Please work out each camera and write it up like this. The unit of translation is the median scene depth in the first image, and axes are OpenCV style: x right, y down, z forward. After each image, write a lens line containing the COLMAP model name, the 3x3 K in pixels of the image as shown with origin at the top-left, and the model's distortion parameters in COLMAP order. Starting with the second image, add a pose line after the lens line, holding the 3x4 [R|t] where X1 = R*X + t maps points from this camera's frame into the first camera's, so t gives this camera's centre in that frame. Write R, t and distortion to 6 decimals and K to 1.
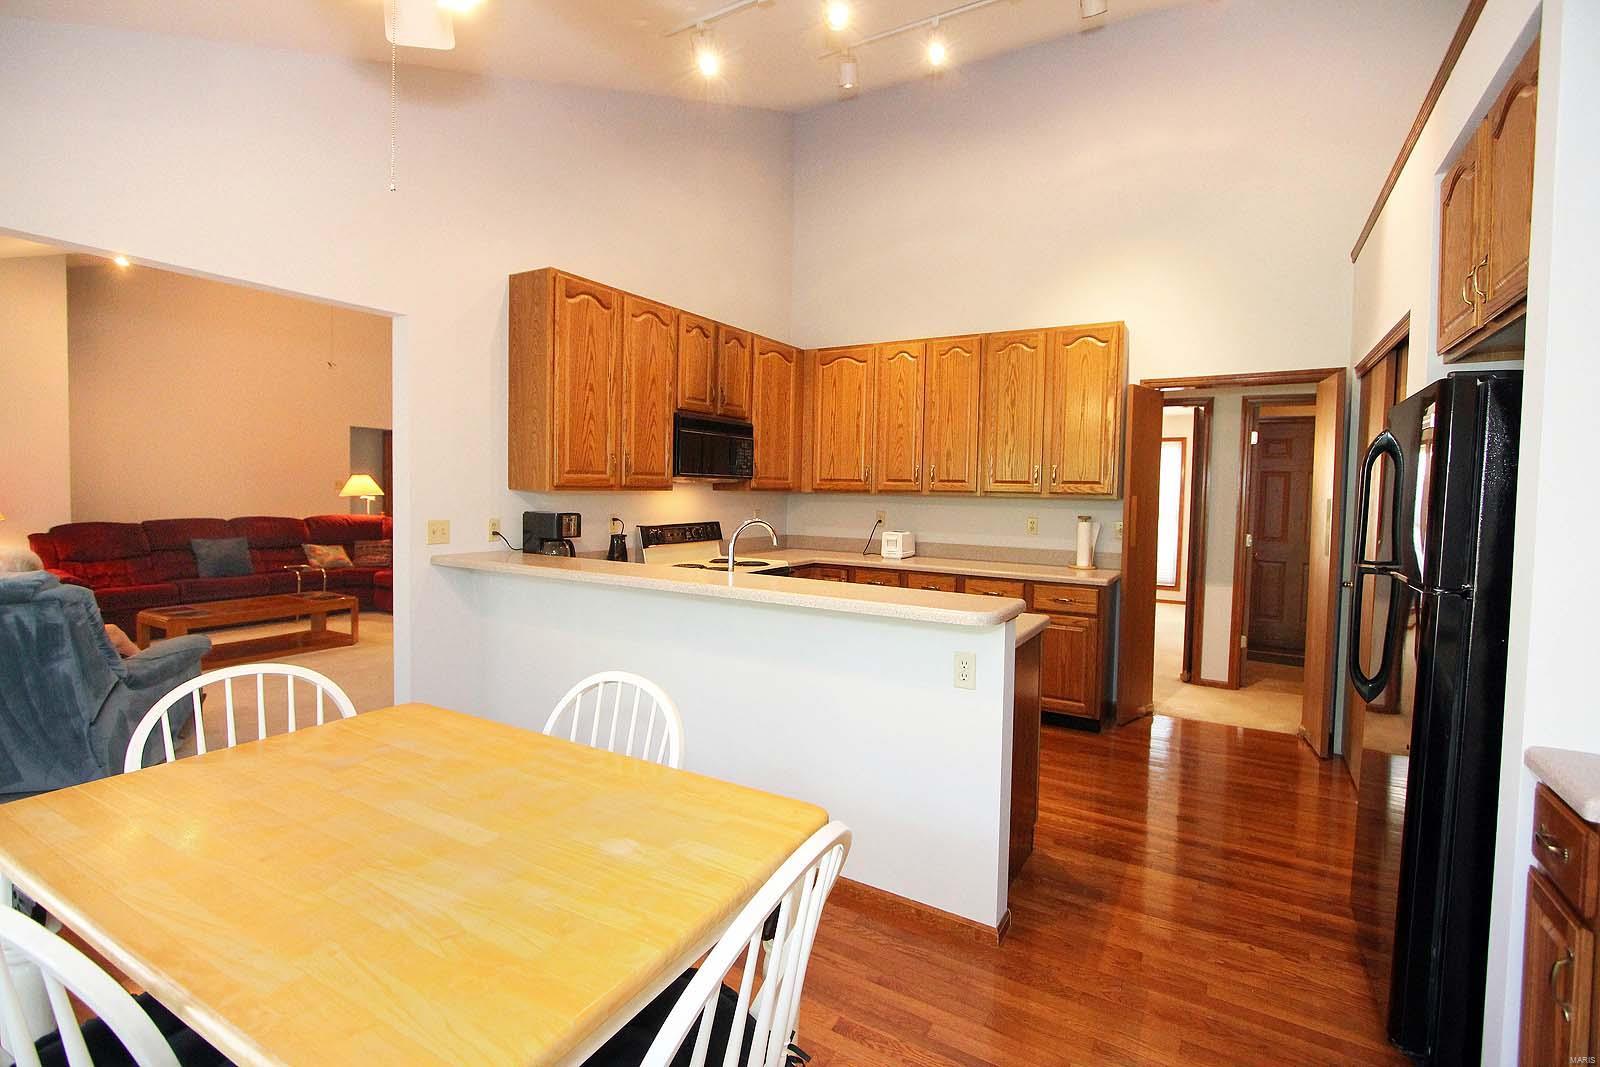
lens RADIAL K [[740.8, 0, 798.0], [0, 740.8, 519.1], [0, 0, 1]] dist [-0.016379, -0.000359]
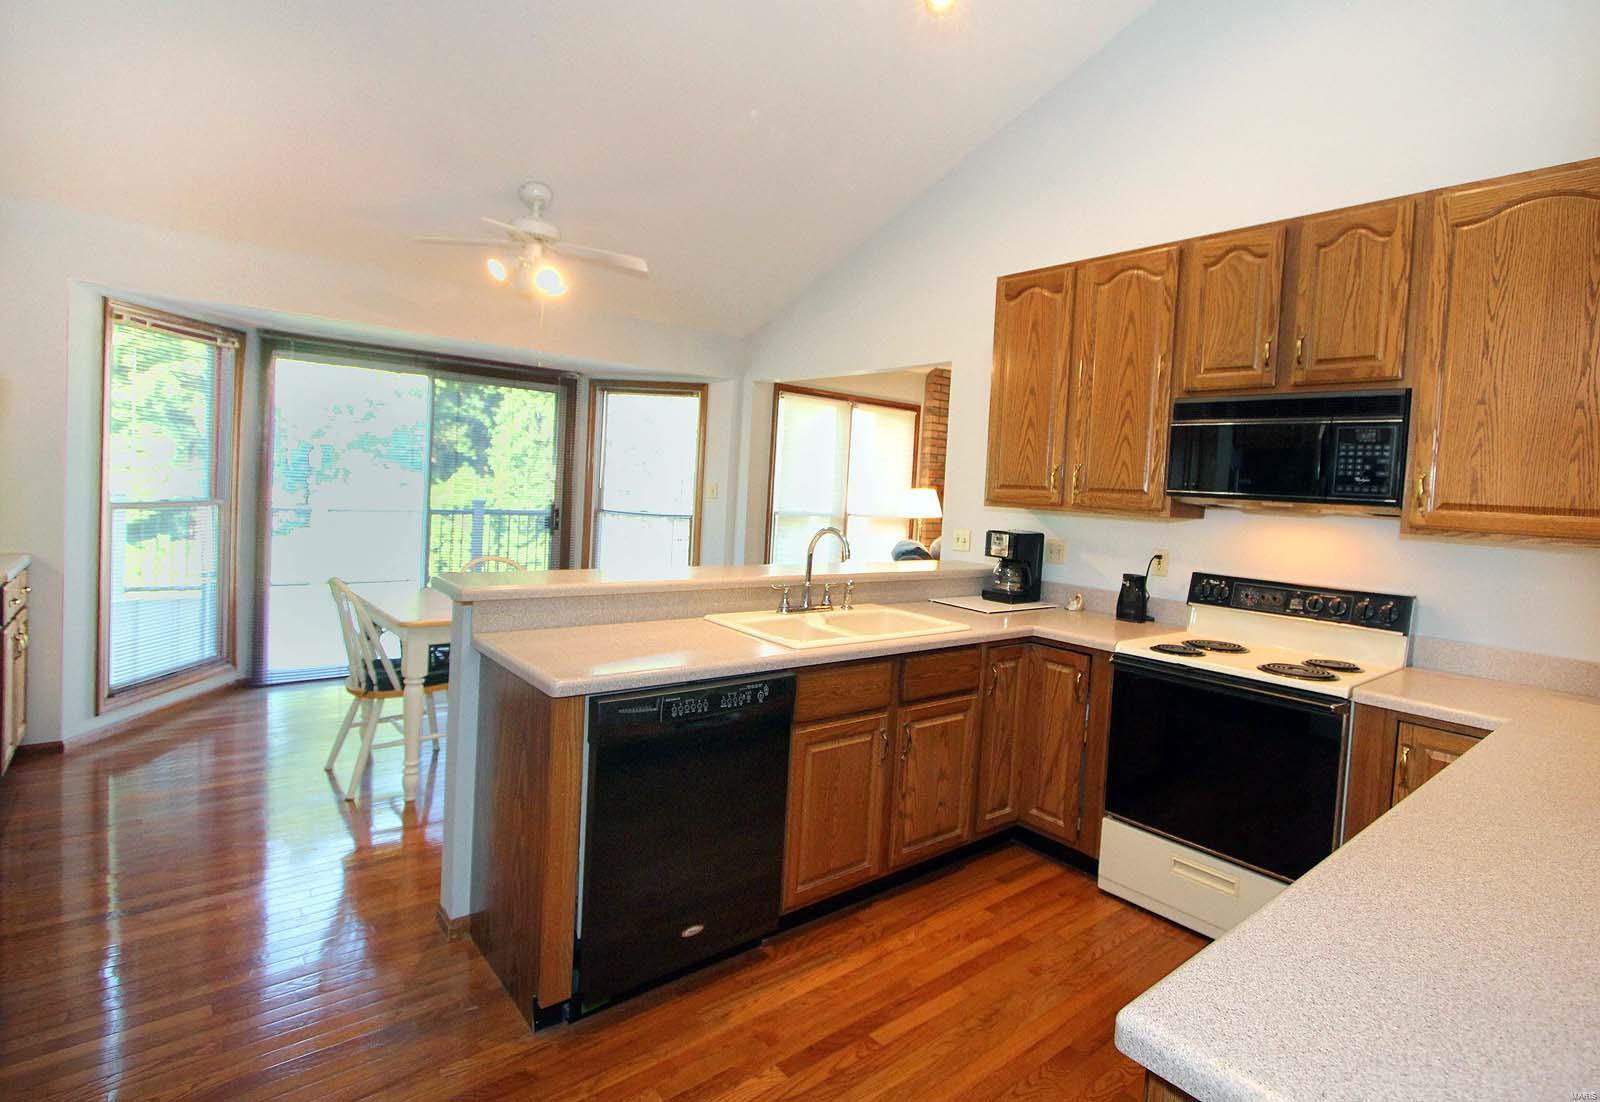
lens RADIAL K [[811.3, 0, 821.5], [0, 811.3, 514.4], [0, 0, 1]] dist [-0.001745, -0.000042]
pose [[-0.328362, 0.000930, -0.944552, 0.561358], [-0.099203, 0.994435, 0.035465, -0.032829], [0.939328, 0.105348, -0.326442, 0.865314]]
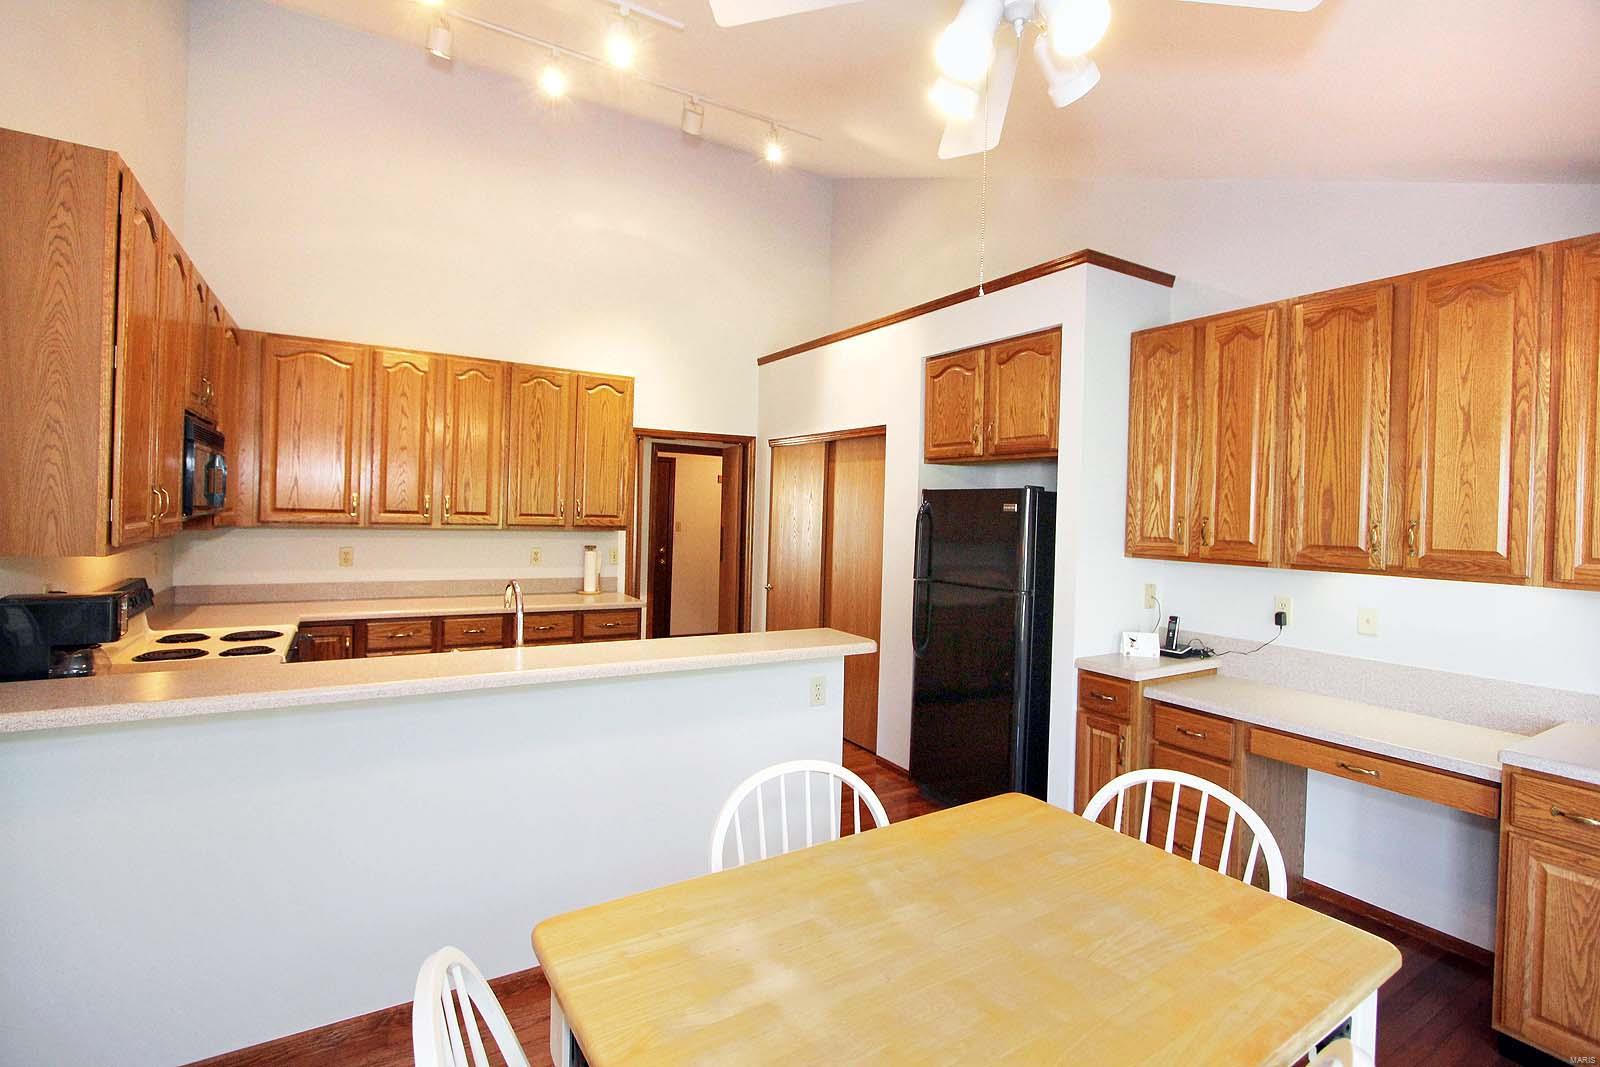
lens RADIAL K [[740.8, 0, 798.0], [0, 740.8, 519.1], [0, 0, 1]] dist [-0.016379, -0.000359]
pose [[0.464703, -0.015046, 0.885339, -0.438769], [0.013660, 0.999858, 0.009822, -0.049838], [-0.885361, 0.007530, 0.464842, 0.217727]]
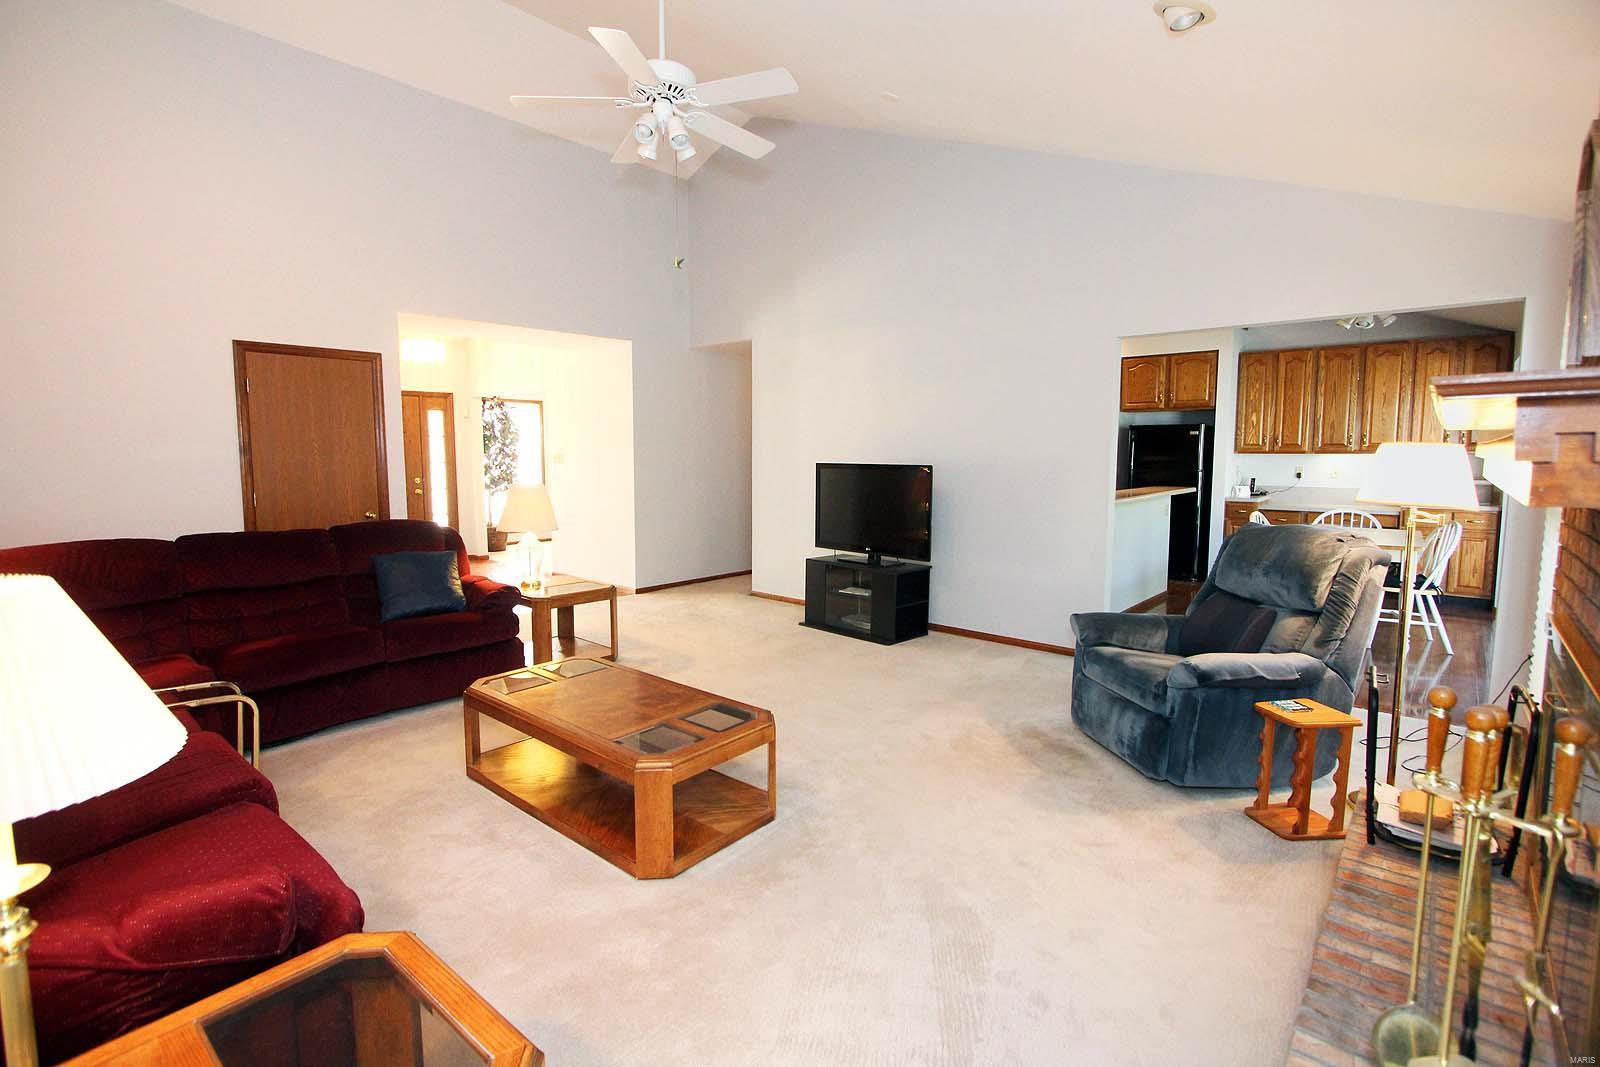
lens RADIAL K [[740.8, 0, 798.0], [0, 740.8, 519.1], [0, 0, 1]] dist [-0.016379, -0.000359]
pose [[0.168665, -0.107800, 0.979761, -1.468882], [0.041549, 0.993895, 0.102203, -0.064766], [-0.984797, 0.023470, 0.172115, 0.972660]]
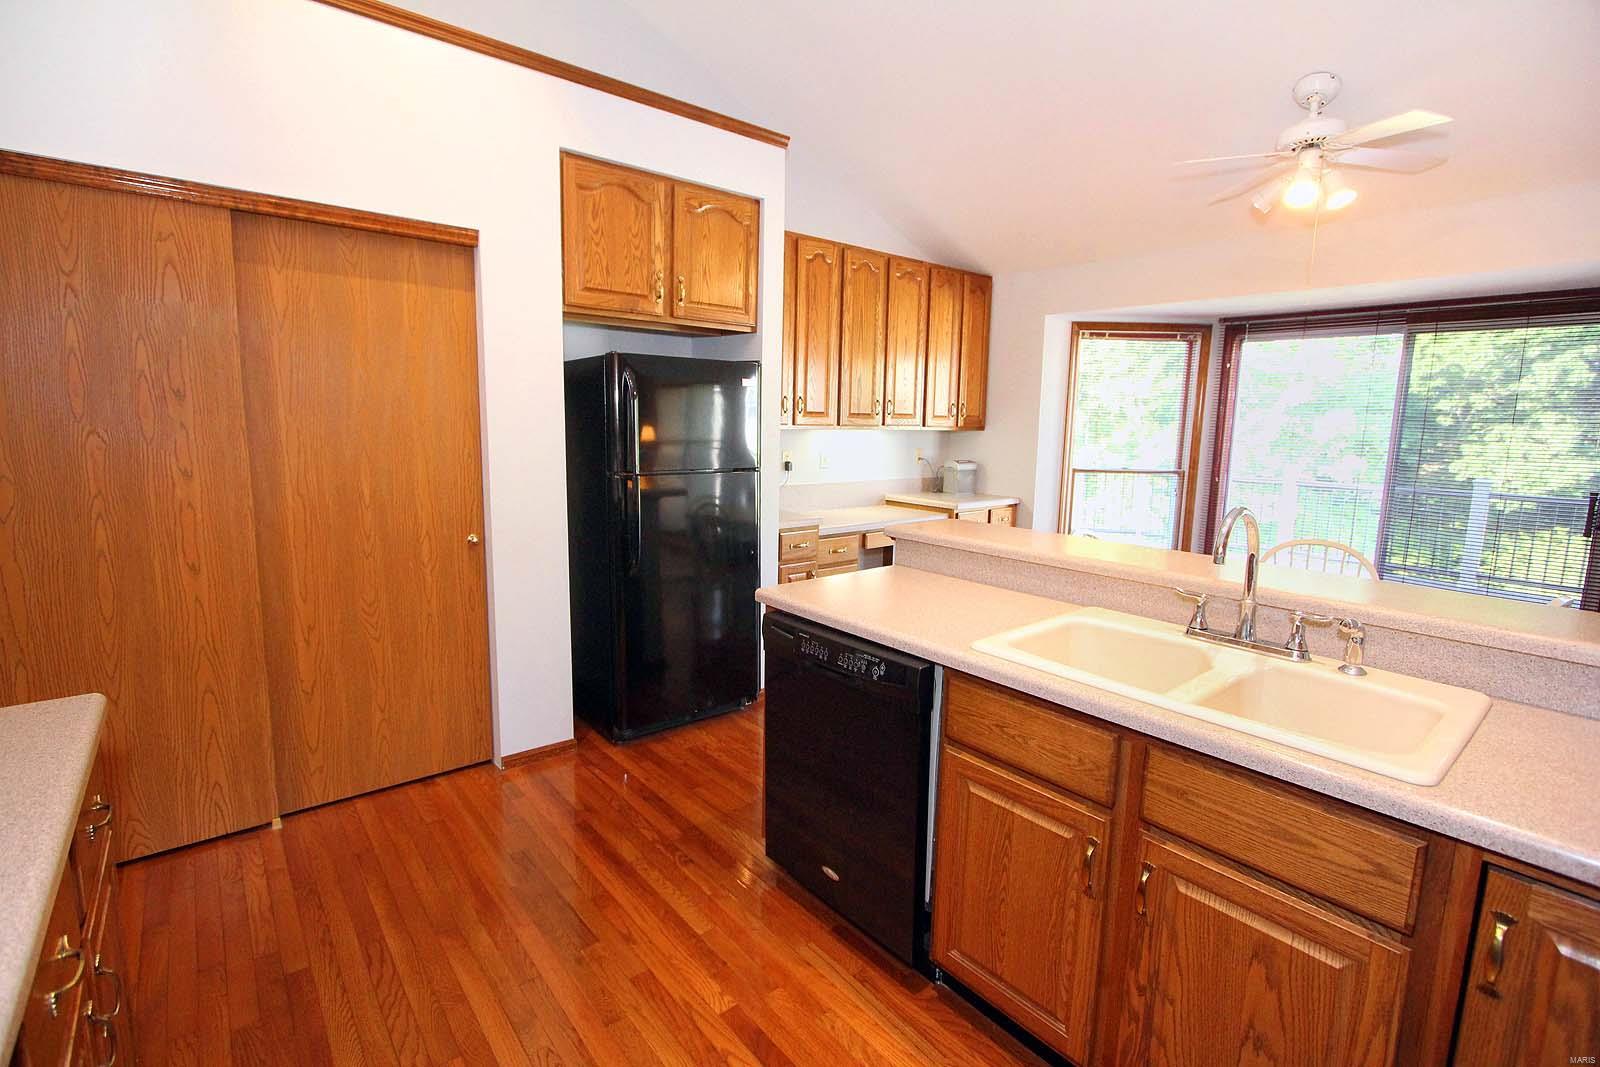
lens RADIAL K [[732.8, 0, 801.0], [0, 732.8, 521.6], [0, 0, 1]] dist [-0.011478, -0.000078]
pose [[-0.943157, -0.083926, 0.321575, 0.031958], [-0.025755, 0.983138, 0.181044, -0.049039], [-0.331347, 0.162471, -0.929415, 1.039330]]
